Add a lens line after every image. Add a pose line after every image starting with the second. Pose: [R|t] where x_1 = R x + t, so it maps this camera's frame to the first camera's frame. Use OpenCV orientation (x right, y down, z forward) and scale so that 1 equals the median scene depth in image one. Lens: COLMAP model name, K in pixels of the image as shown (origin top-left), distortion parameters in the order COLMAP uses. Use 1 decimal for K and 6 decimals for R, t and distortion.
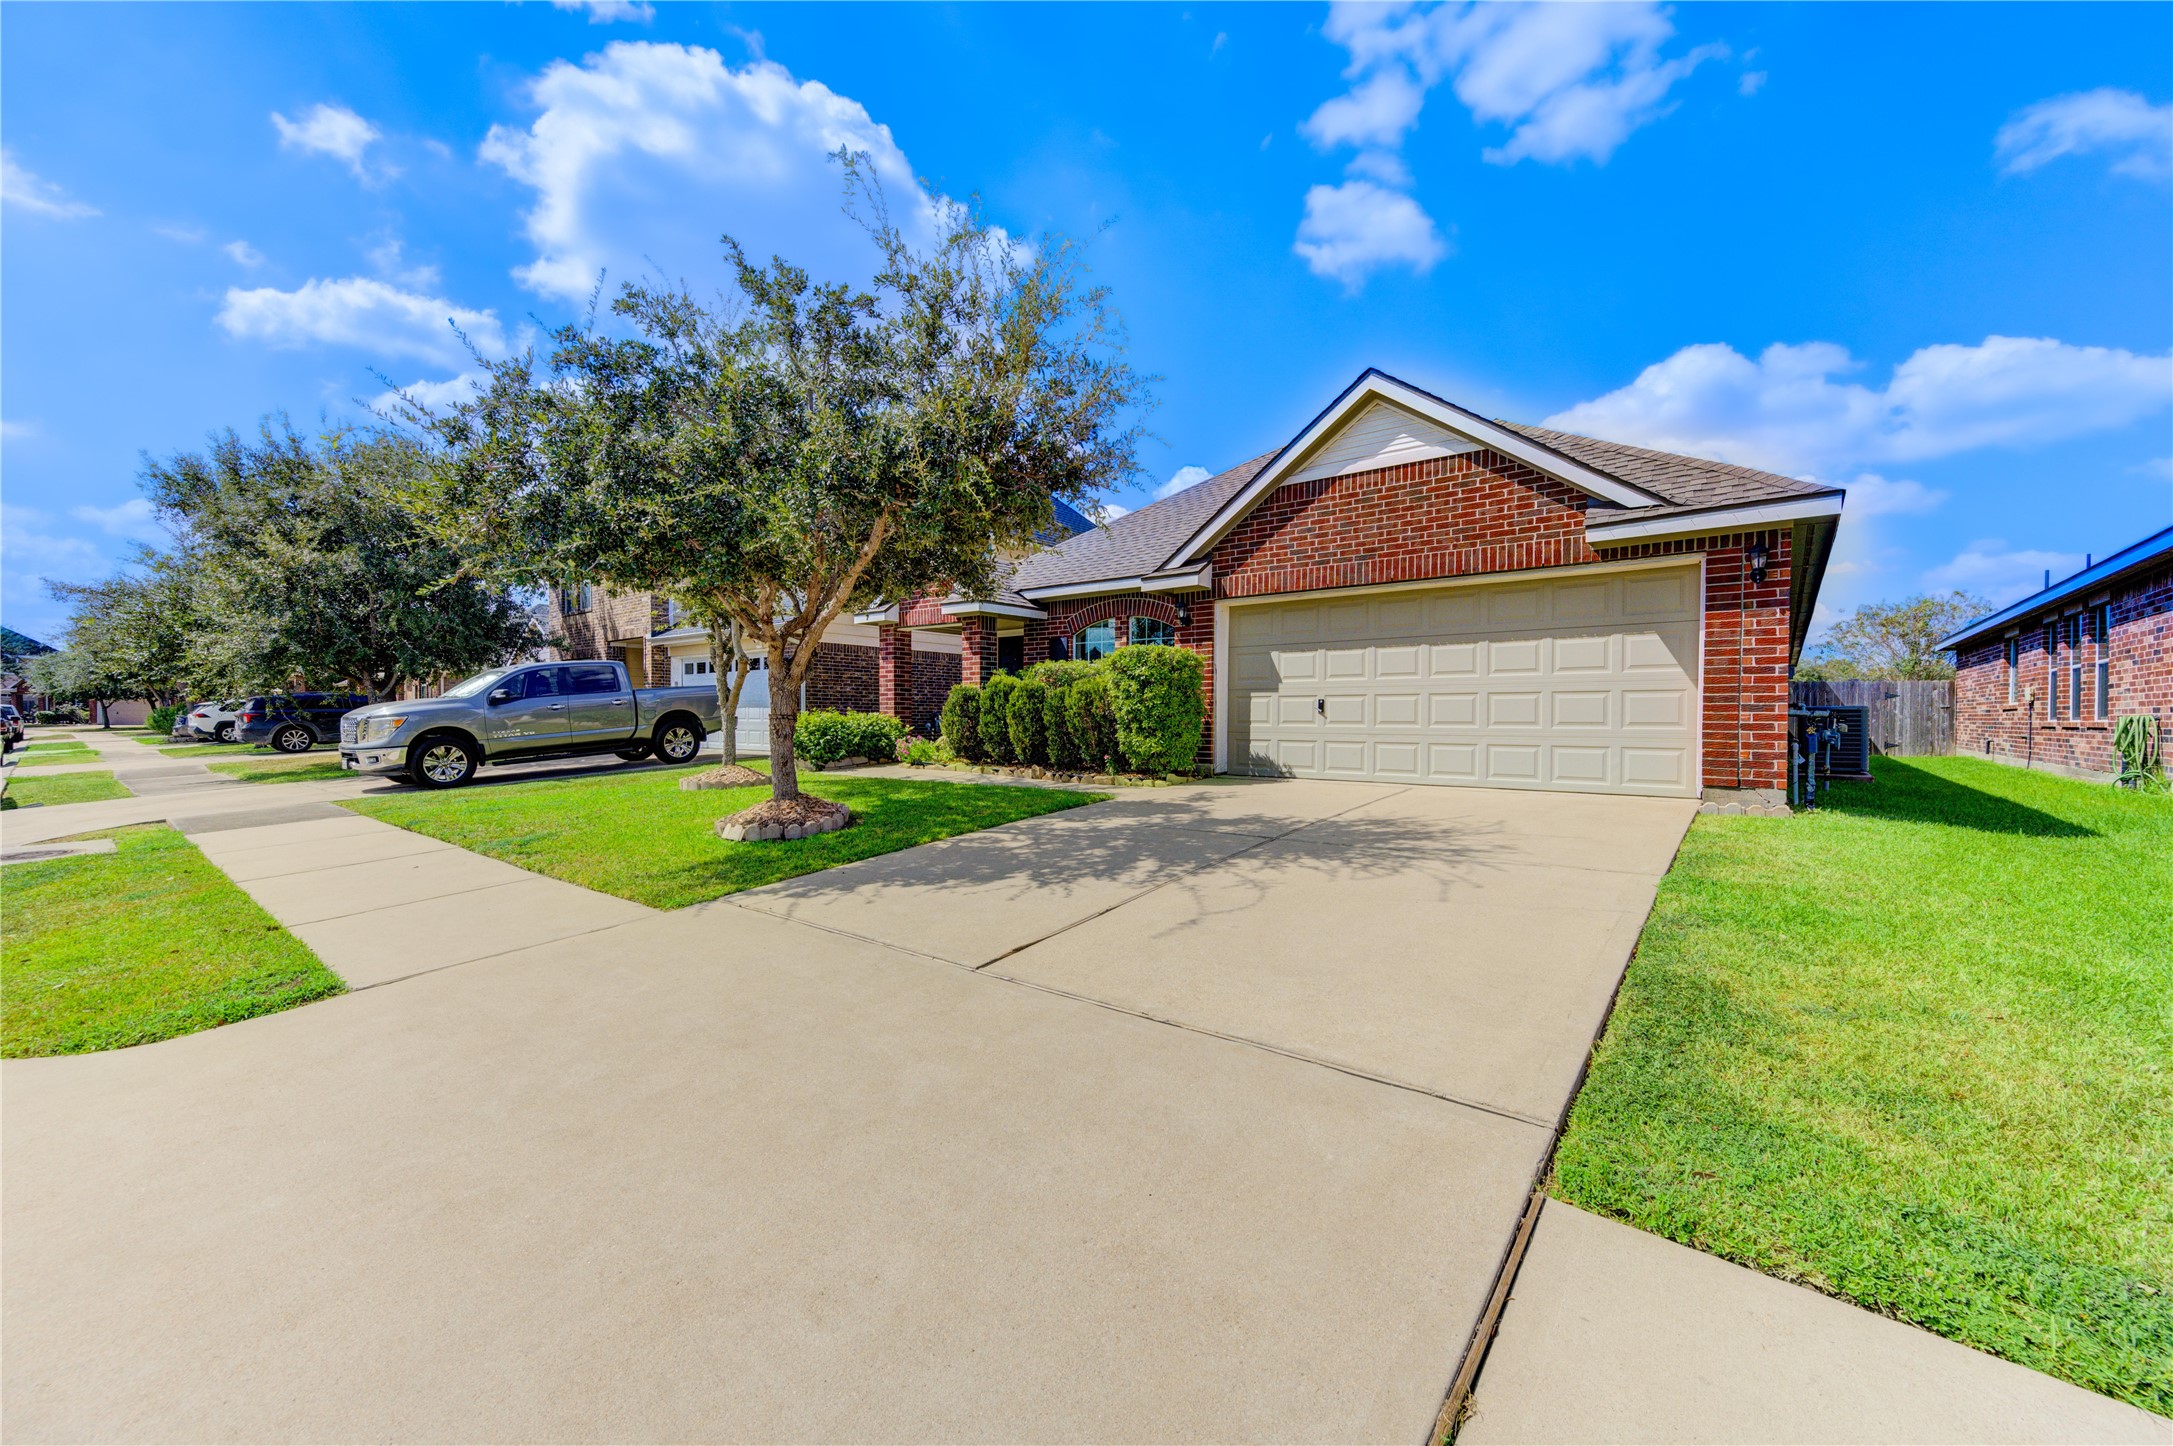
lens RADIAL K [[859.1, 0, 1086.5], [0, 859.1, 722.9], [0, 0, 1]] dist [-0.000729, -0.000256]
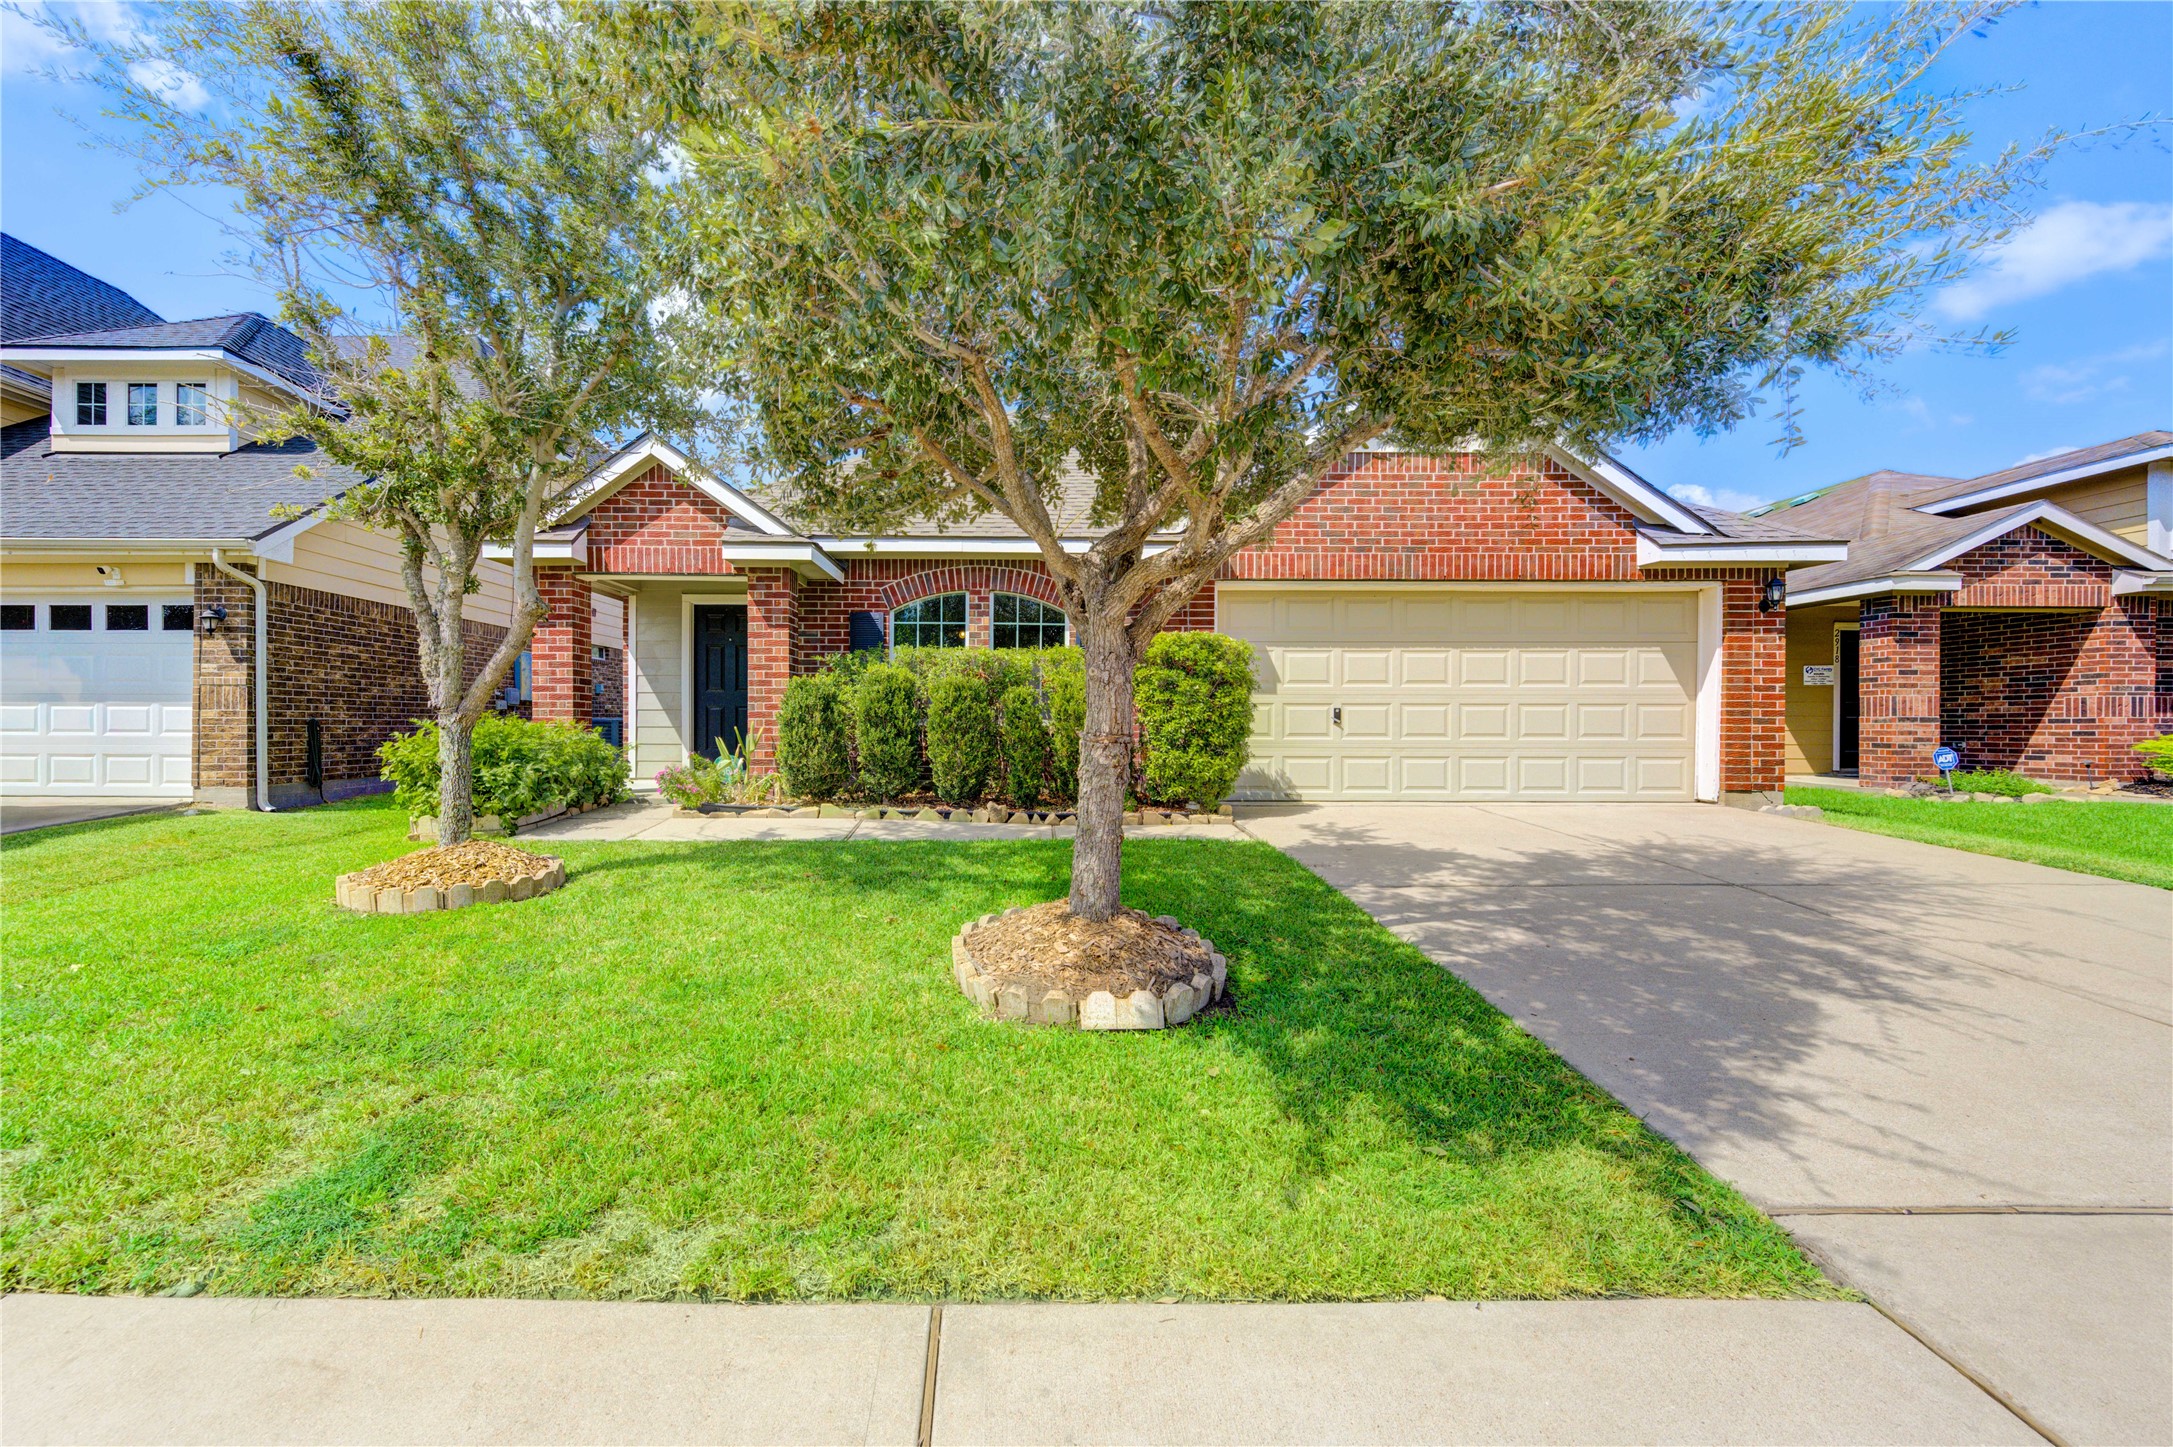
lens RADIAL K [[898.6, 0, 1084.5], [0, 898.6, 719.0], [0, 0, 1]] dist [0.001816, 0.000054]
pose [[0.772703, 0.001274, 0.634766, -0.594044], [0.003473, 0.999975, -0.006234, -0.013843], [-0.634758, 0.007021, 0.772679, 0.558299]]
